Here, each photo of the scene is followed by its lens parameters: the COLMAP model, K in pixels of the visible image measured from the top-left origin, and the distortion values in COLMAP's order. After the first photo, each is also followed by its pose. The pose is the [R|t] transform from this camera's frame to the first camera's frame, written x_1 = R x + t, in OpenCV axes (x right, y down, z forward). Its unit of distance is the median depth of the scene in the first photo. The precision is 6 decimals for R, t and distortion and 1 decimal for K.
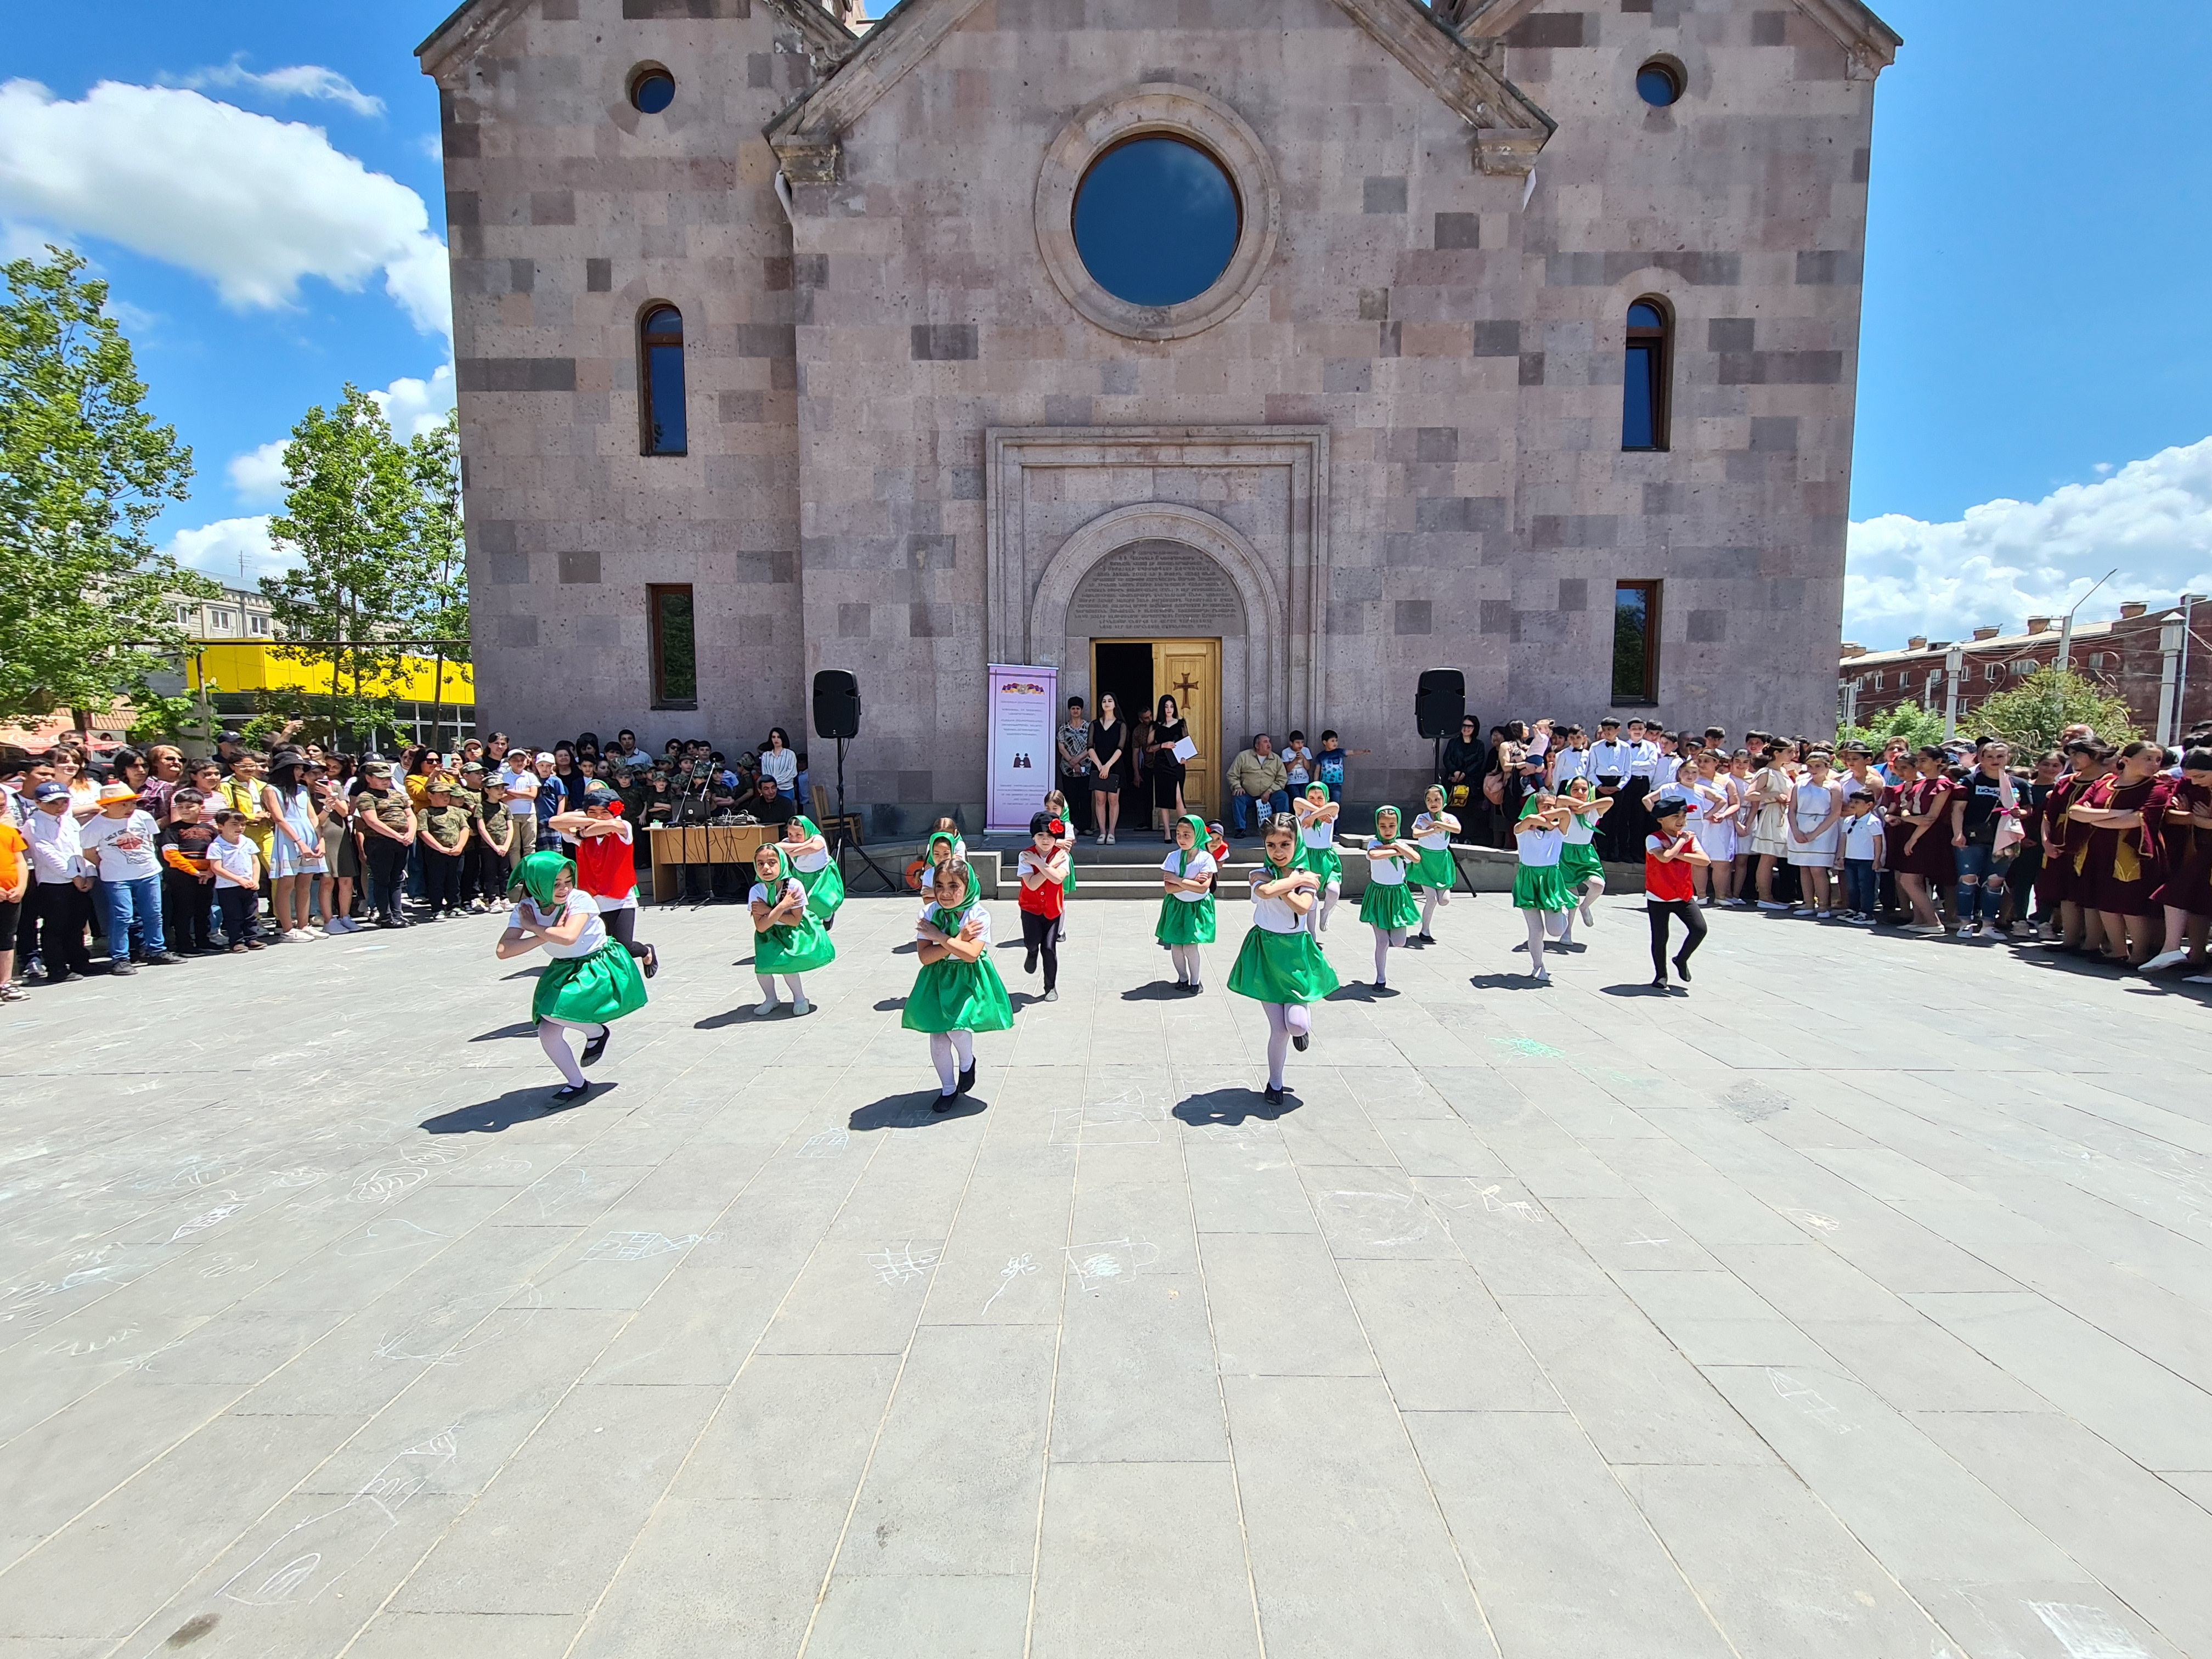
lens RADIAL K [[895.0, 0, 1103.0], [0, 895.0, 838.0], [0, 0, 1]] dist [-0.004245, -0.000222]
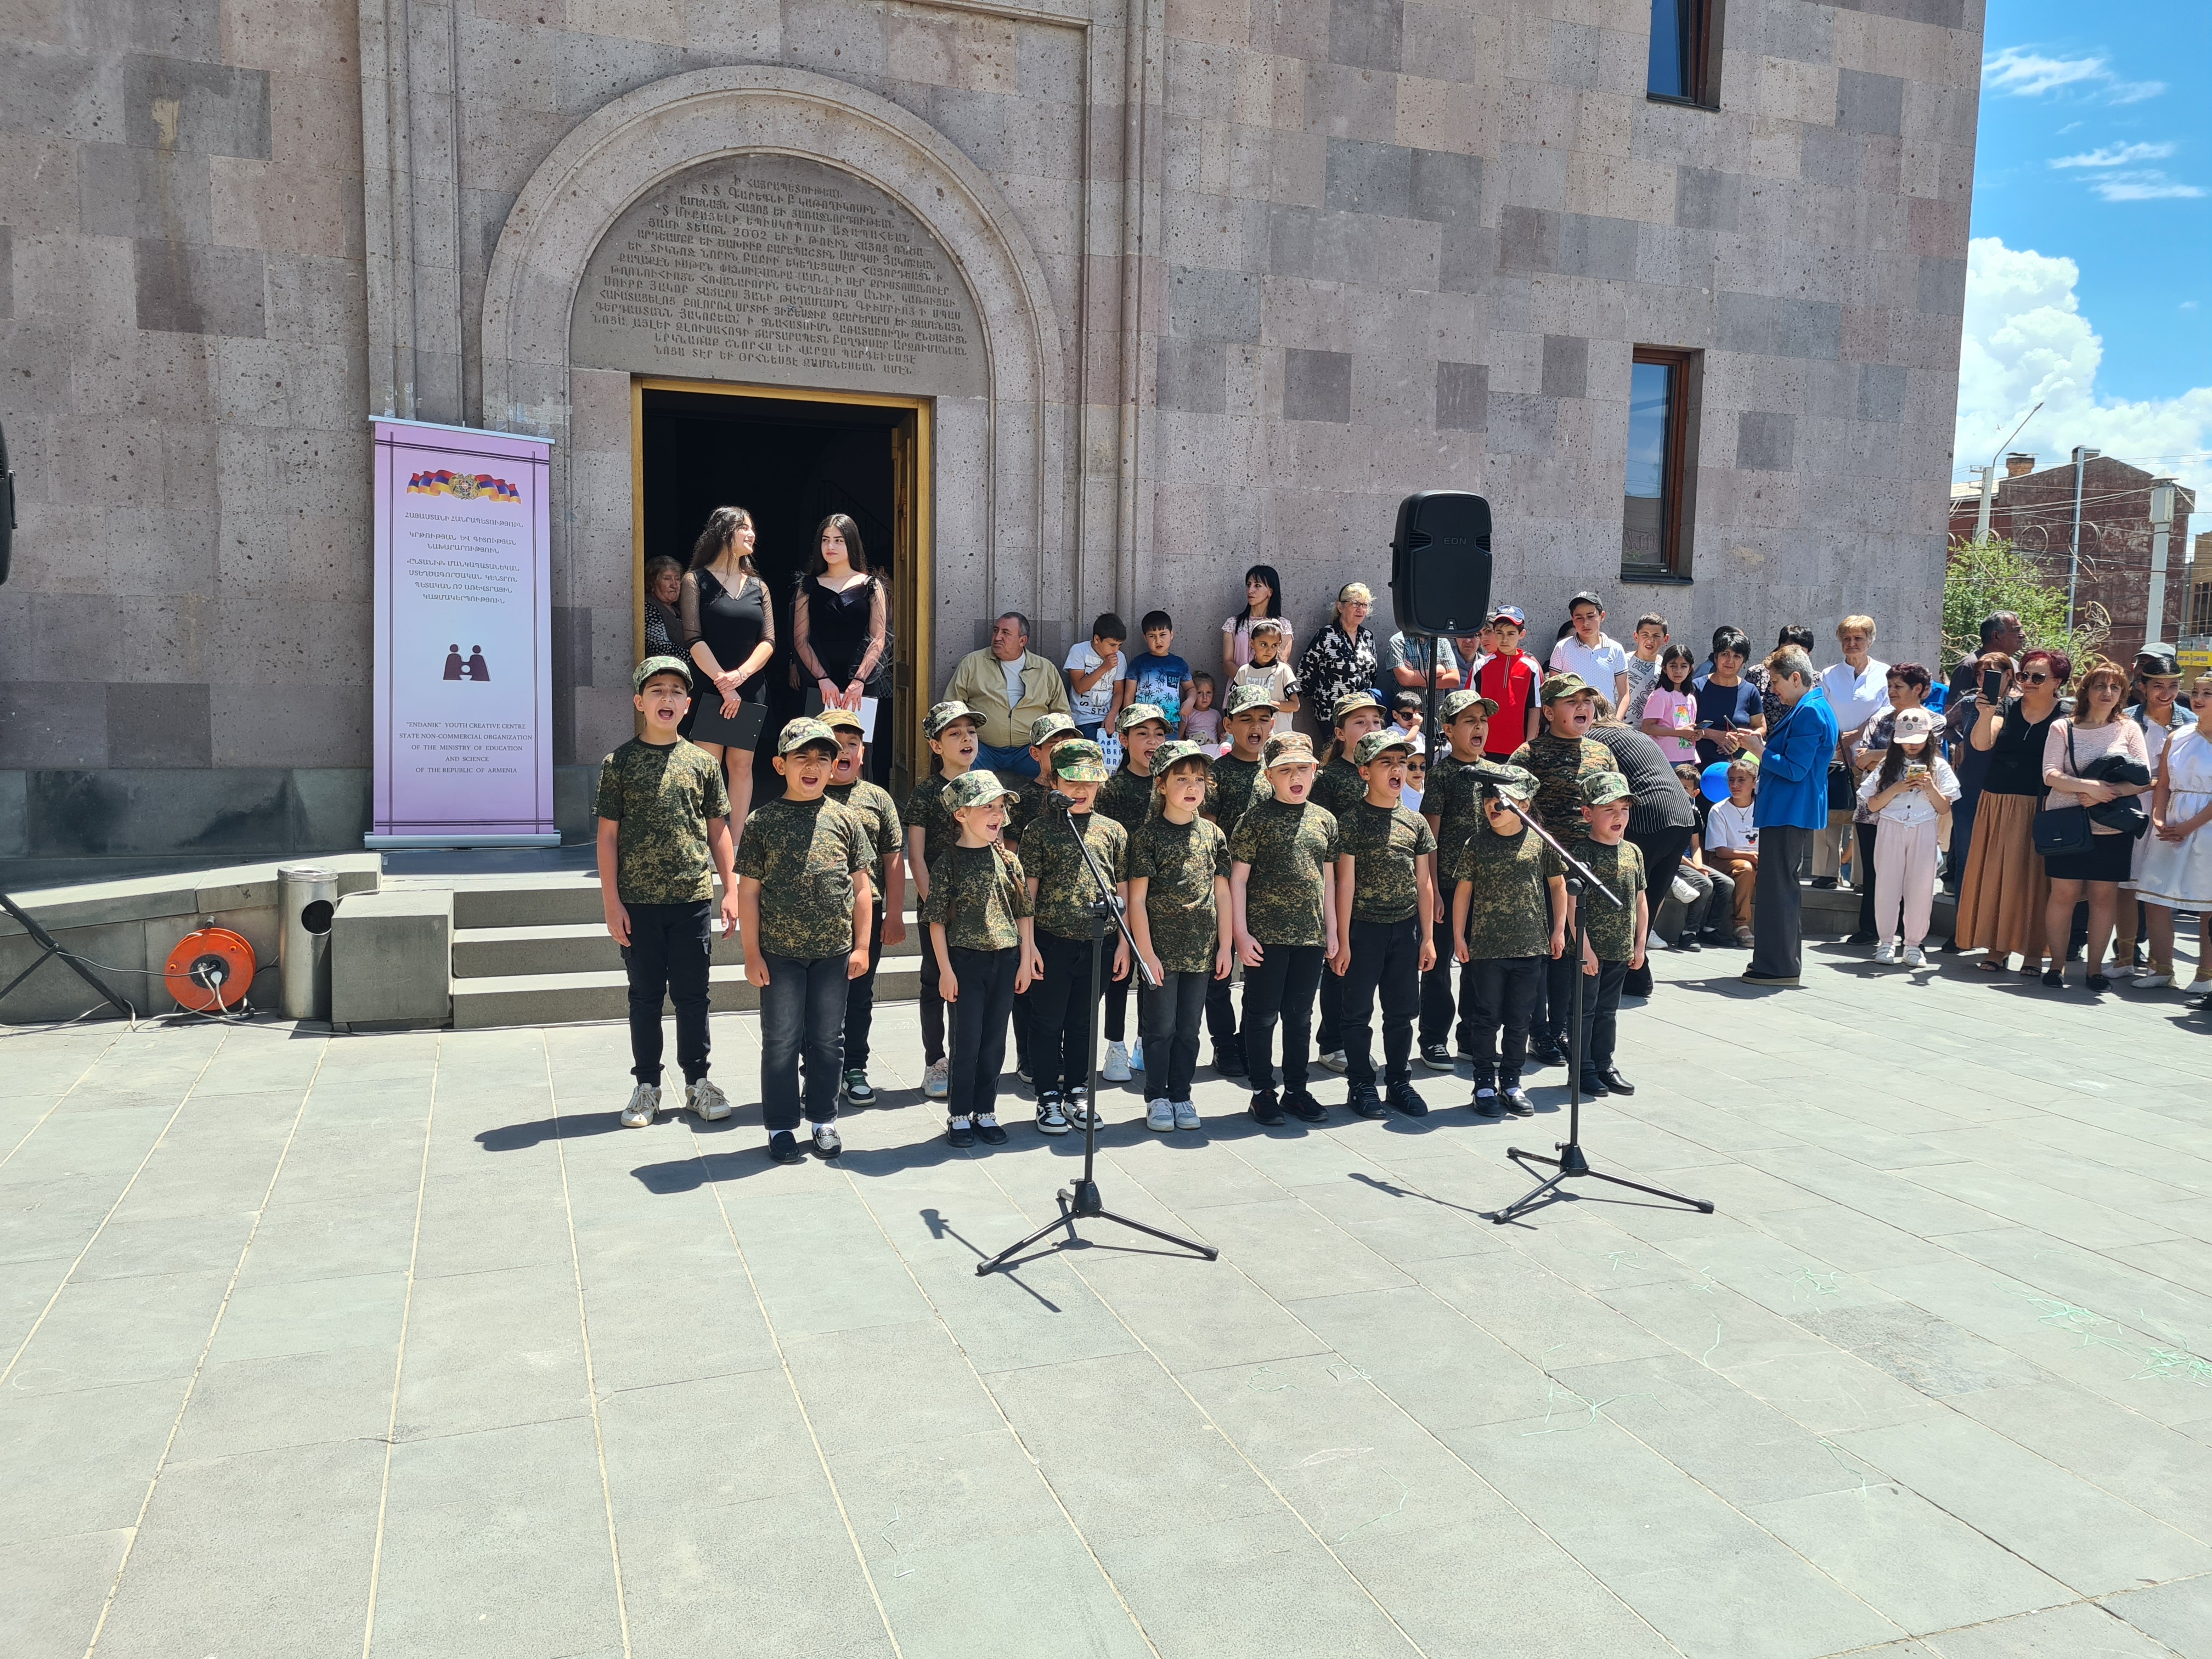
lens RADIAL K [[1667.0, 0, 1113.7], [0, 1667.0, 819.7], [0, 0, 1]] dist [0.055382, -0.034930]
pose [[0.935262, -0.014248, 0.353668, -0.085537], [0.010284, 0.999861, 0.013086, -0.022404], [-0.353806, -0.008602, 0.935279, 0.181850]]
